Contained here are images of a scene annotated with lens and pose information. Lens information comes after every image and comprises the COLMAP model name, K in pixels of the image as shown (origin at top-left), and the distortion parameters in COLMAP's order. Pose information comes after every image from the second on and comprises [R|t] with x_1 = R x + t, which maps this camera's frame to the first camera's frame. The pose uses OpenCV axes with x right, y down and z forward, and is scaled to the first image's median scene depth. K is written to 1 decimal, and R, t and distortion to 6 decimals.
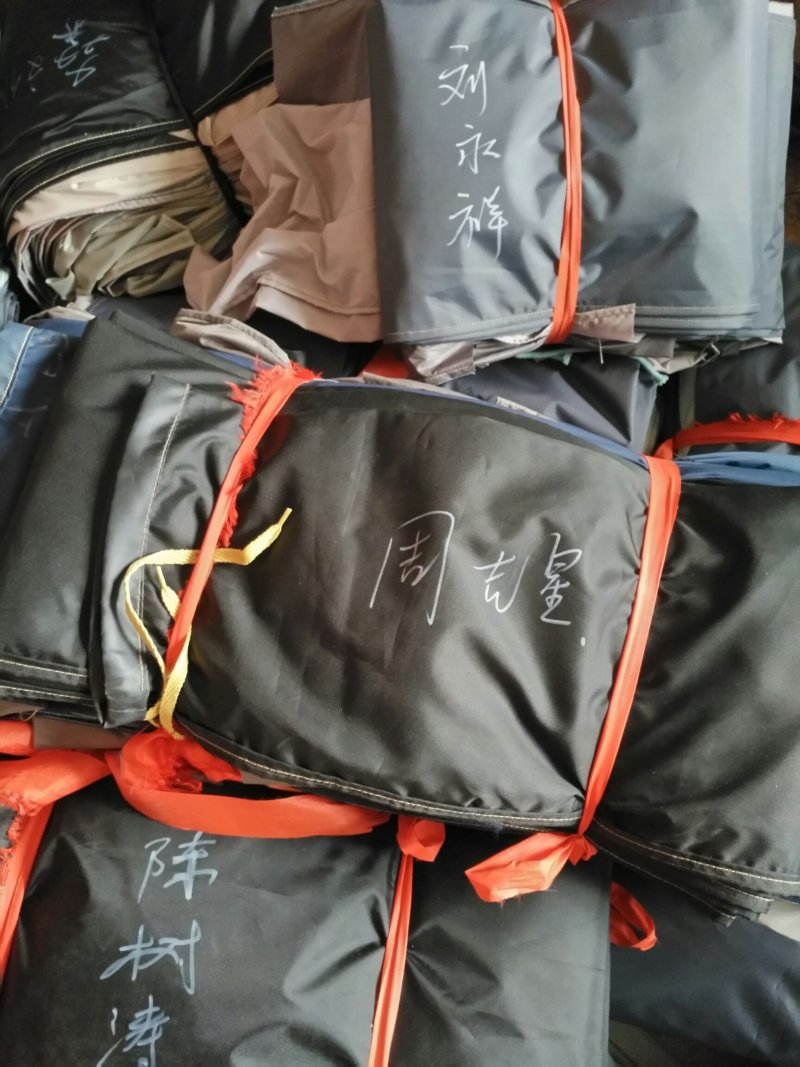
lens RADIAL K [[850.8, 0, 400.0], [0, 850.8, 533.5], [0, 0, 1]] dist [0.004145, -0.003035]
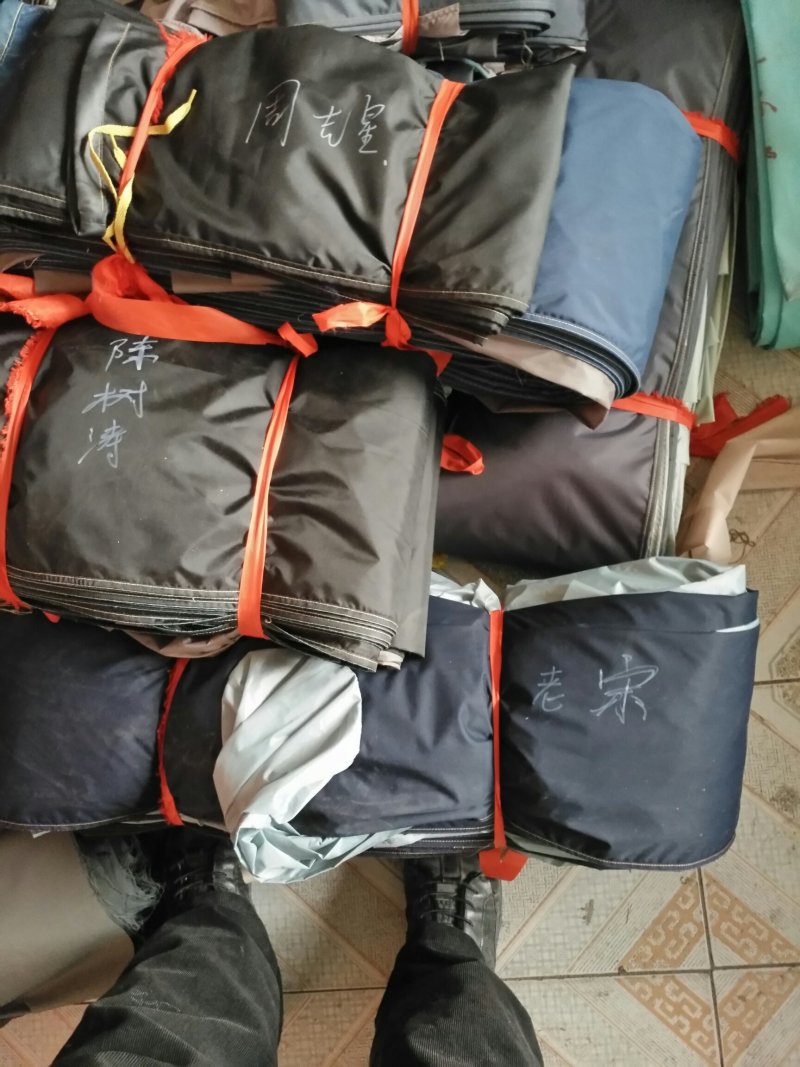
lens RADIAL K [[860.2, 0, 400.0], [0, 860.2, 533.5], [0, 0, 1]] dist [-0.011369, 0.036217]
pose [[0.999669, -0.020724, -0.015228, 0.241853], [0.020972, 0.999646, 0.016350, 0.743240], [0.014883, -0.016664, 0.999750, -0.543644]]
